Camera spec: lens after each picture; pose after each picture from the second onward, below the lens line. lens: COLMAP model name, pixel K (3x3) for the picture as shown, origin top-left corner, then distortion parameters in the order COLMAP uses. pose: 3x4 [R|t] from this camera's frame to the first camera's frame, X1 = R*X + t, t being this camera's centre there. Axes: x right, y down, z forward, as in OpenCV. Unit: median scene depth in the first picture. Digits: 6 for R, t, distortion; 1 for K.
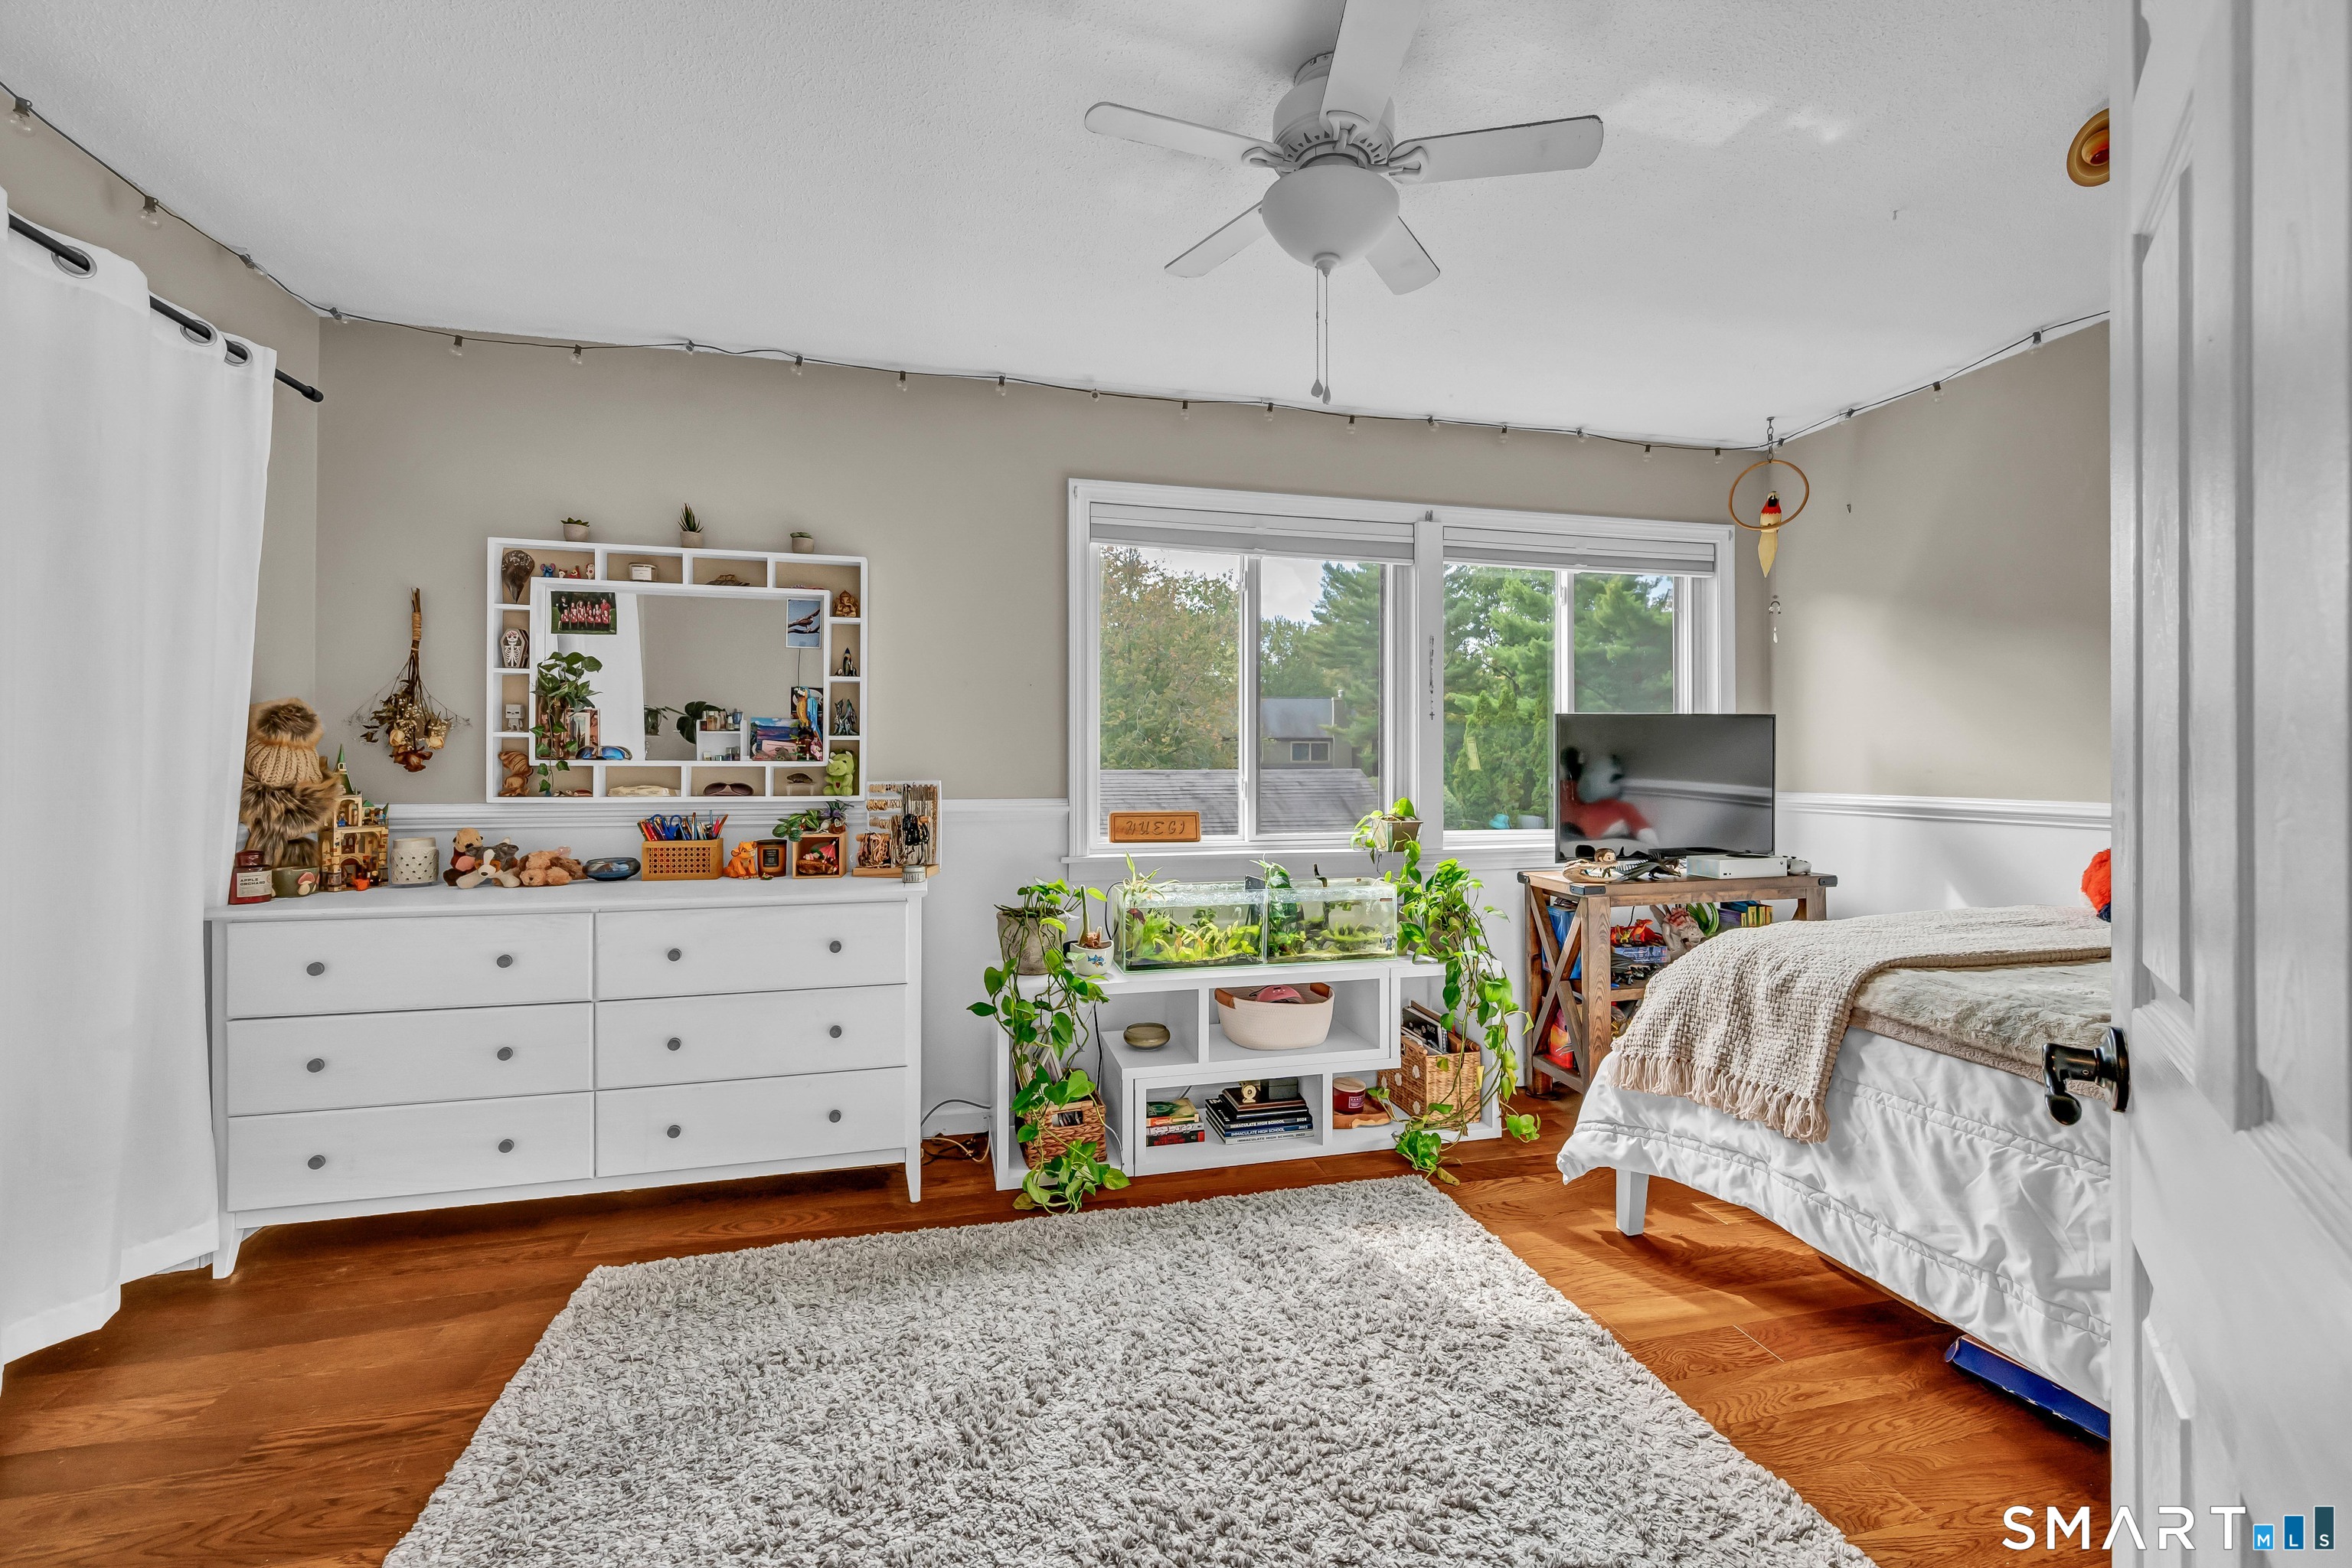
lens RADIAL K [[970.9, 0, 1184.6], [0, 970.9, 760.8], [0, 0, 1]] dist [-0.001509, -0.000120]
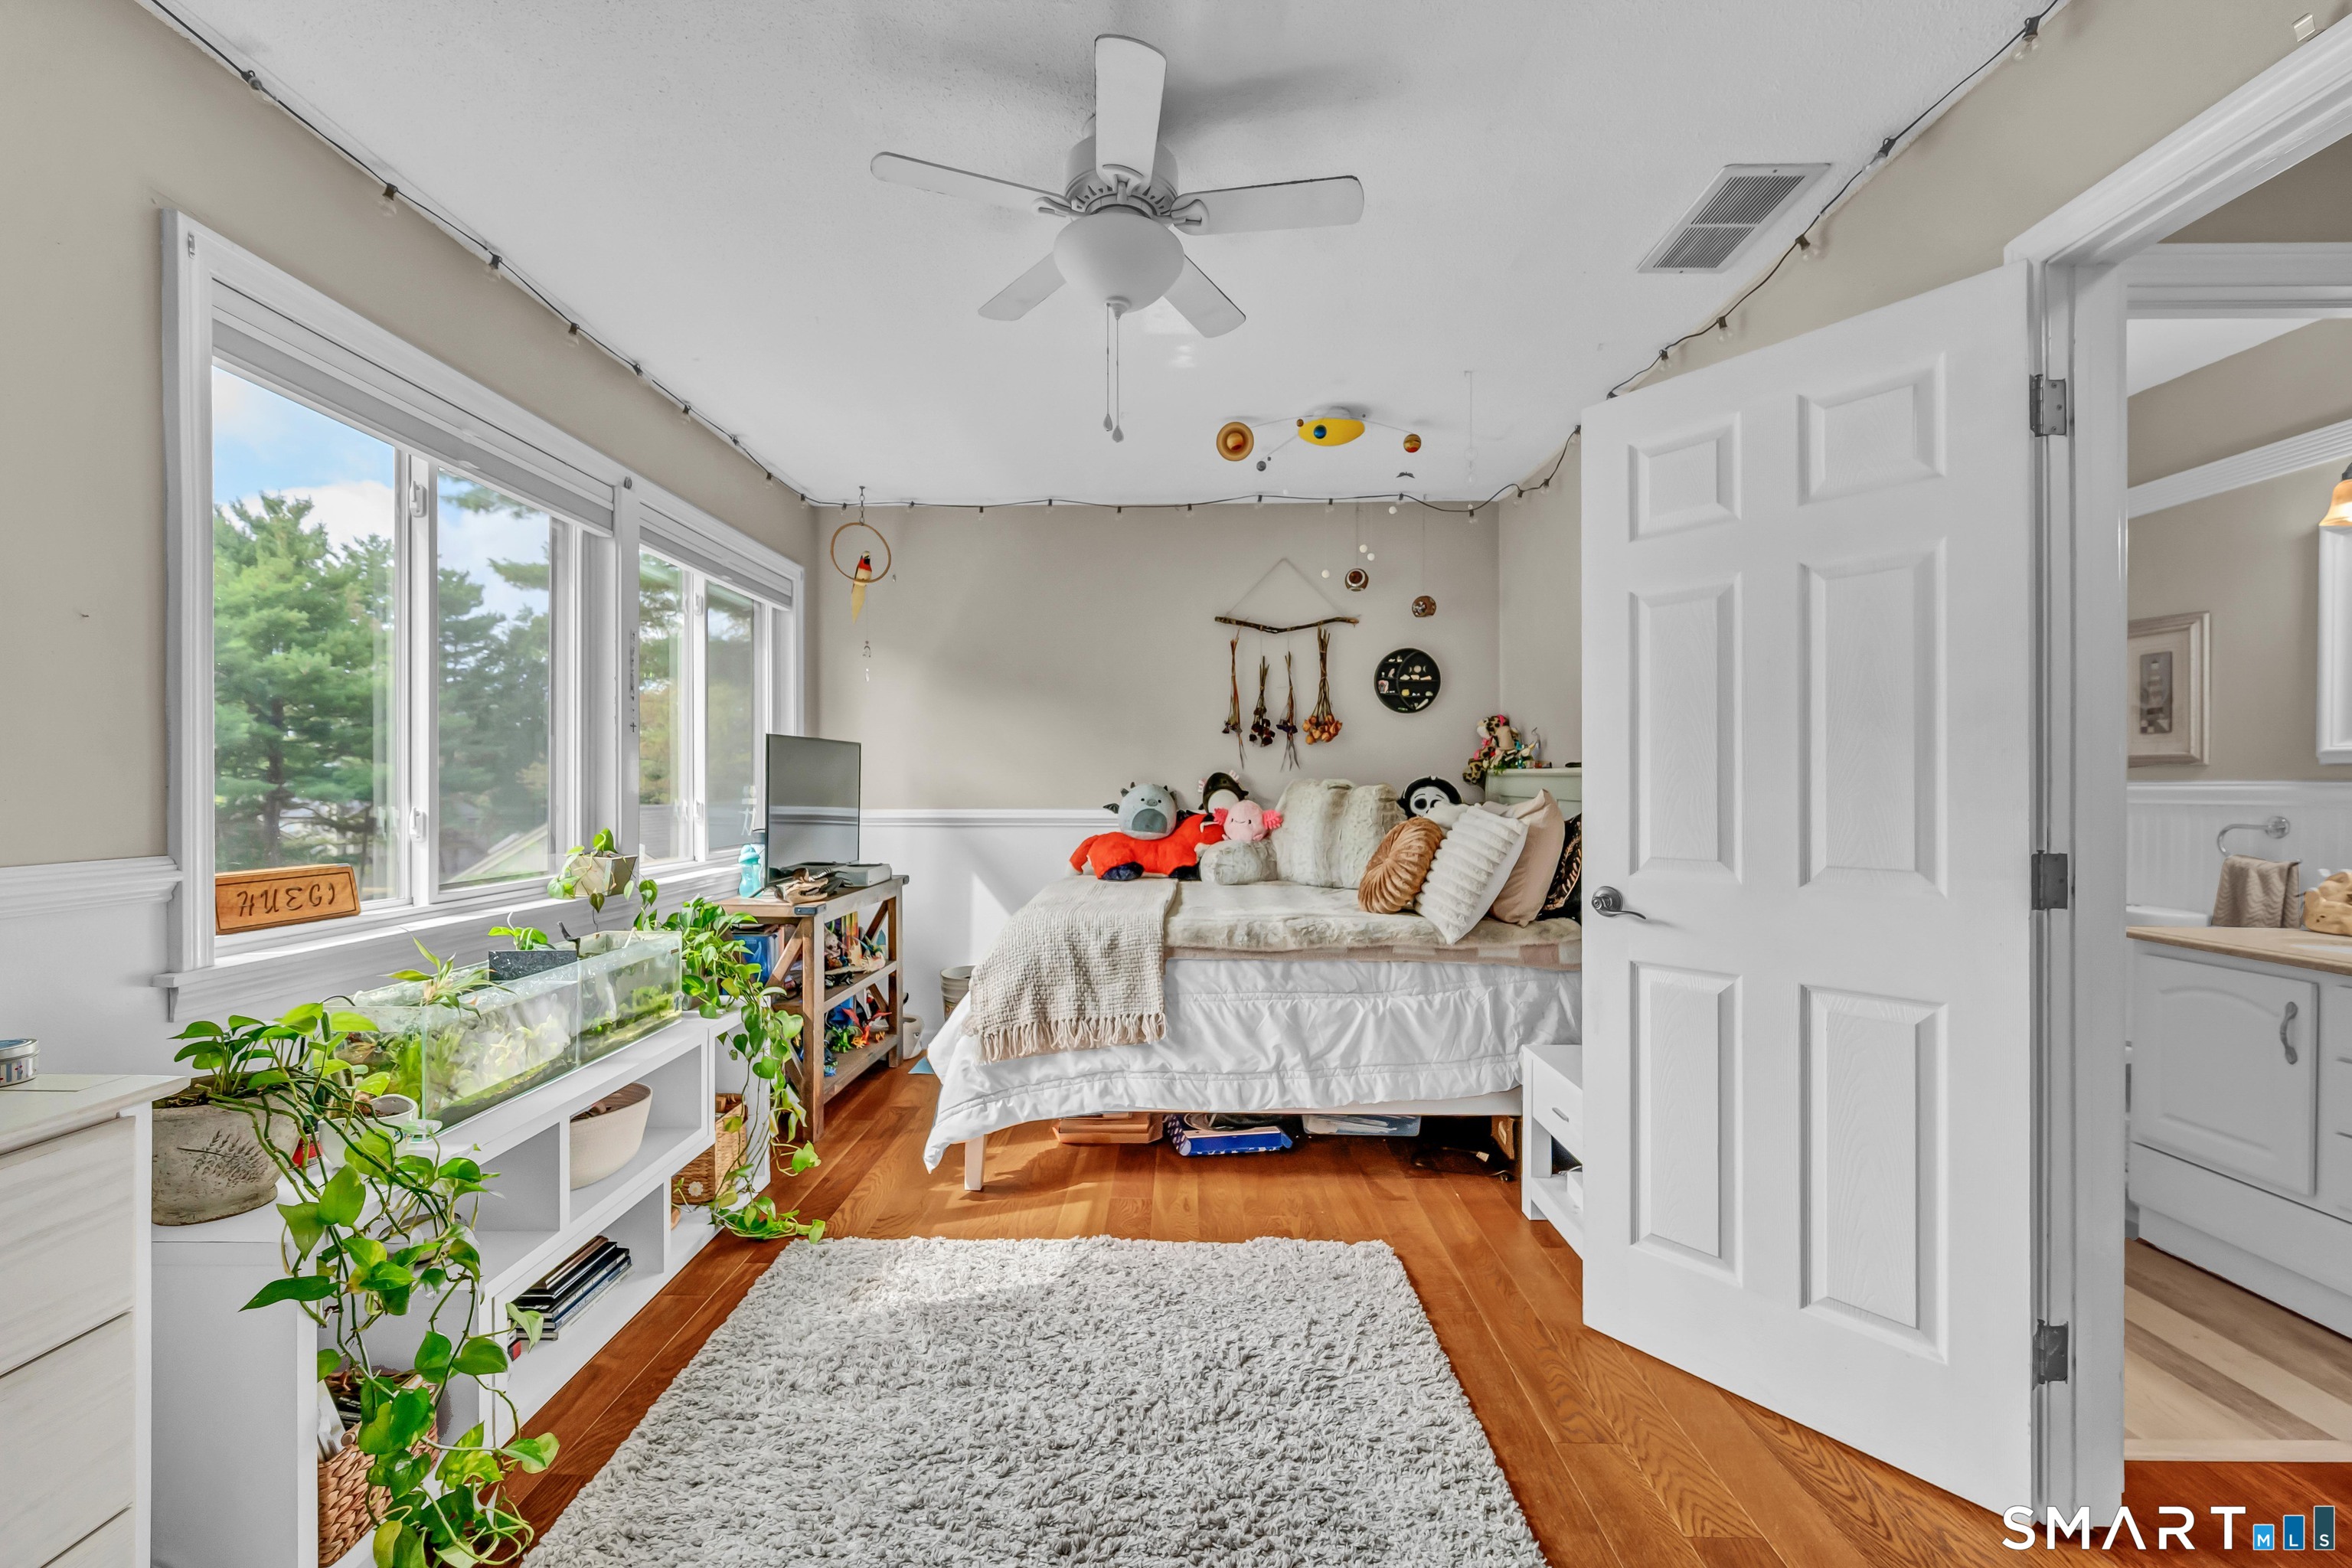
lens RADIAL K [[989.4, 0, 1176.0], [0, 989.4, 784.0], [0, 0, 1]] dist [0.007092, 0.000049]
pose [[0.226692, 0.001126, 0.973966, -0.560815], [-0.007105, 0.999975, 0.000497, -0.001816], [-0.973941, -0.007032, 0.226694, 0.432380]]
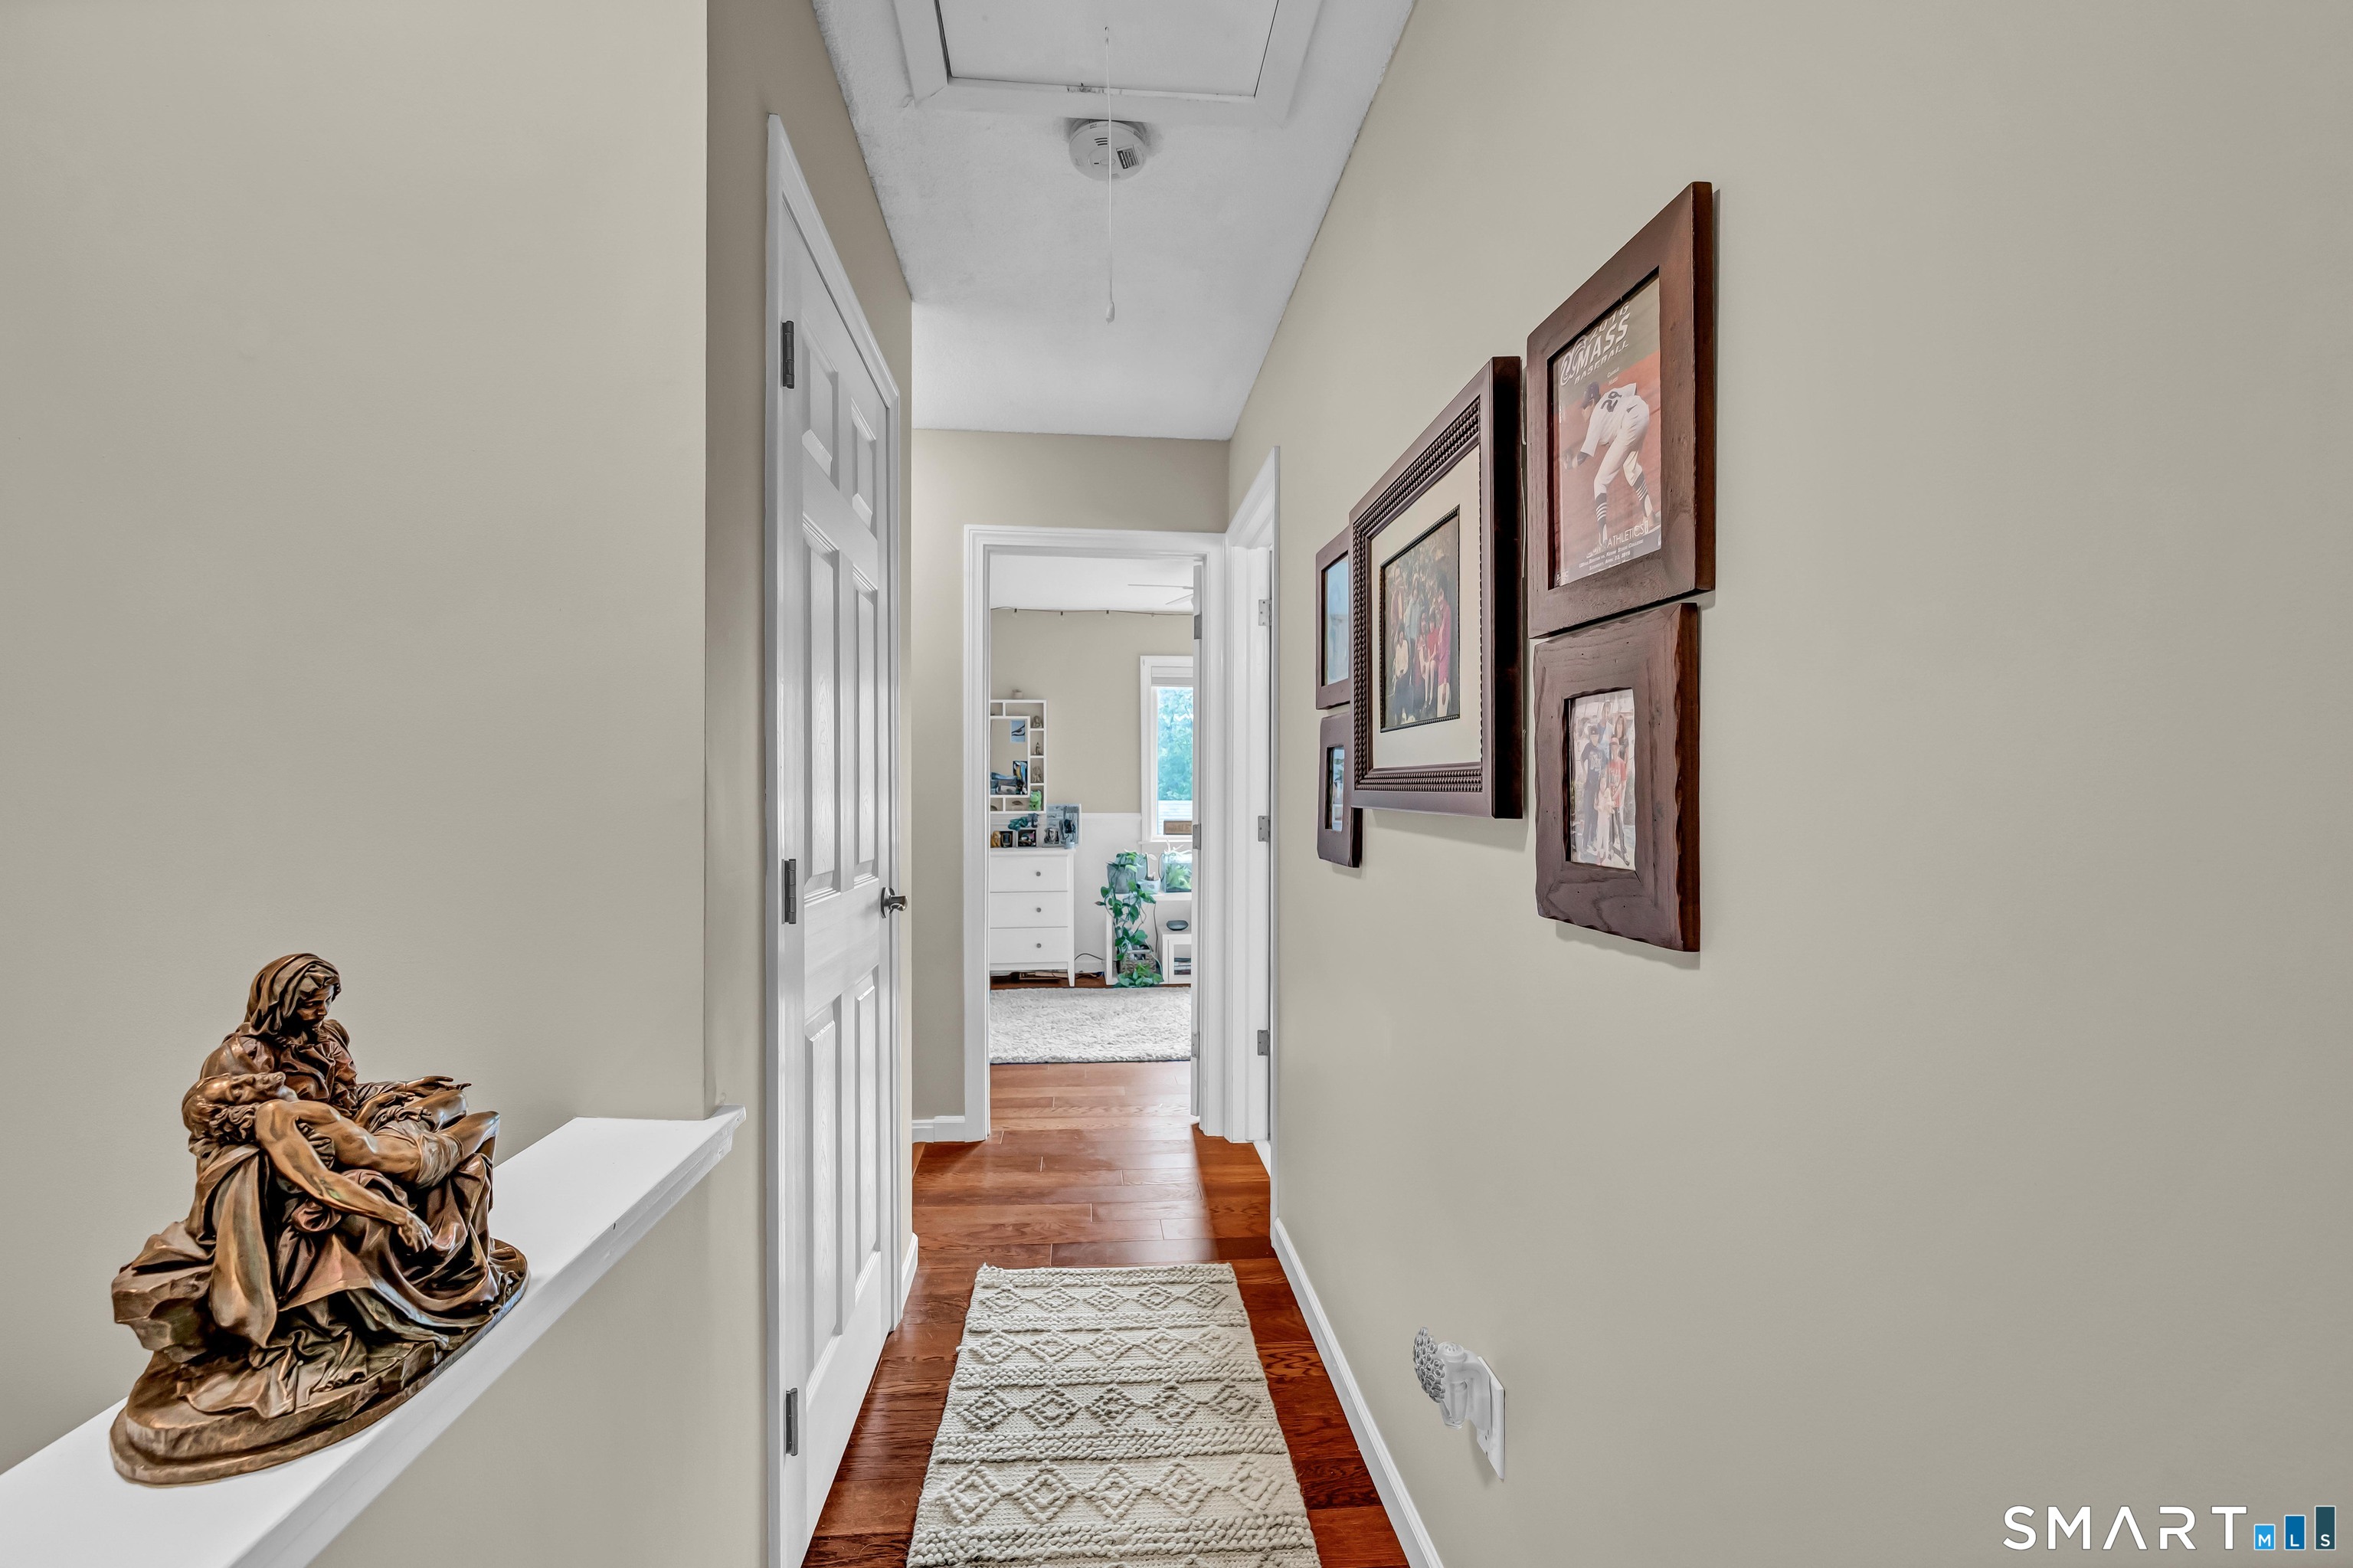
lens RADIAL K [[971.4, 0, 1185.1], [0, 971.4, 760.8], [0, 0, 1]] dist [-0.001509, -0.000120]
pose [[0.992540, -0.011582, -0.121367, 0.249596], [0.008155, 0.999555, -0.028698, -0.011232], [0.121645, 0.027494, 0.992193, -1.149352]]
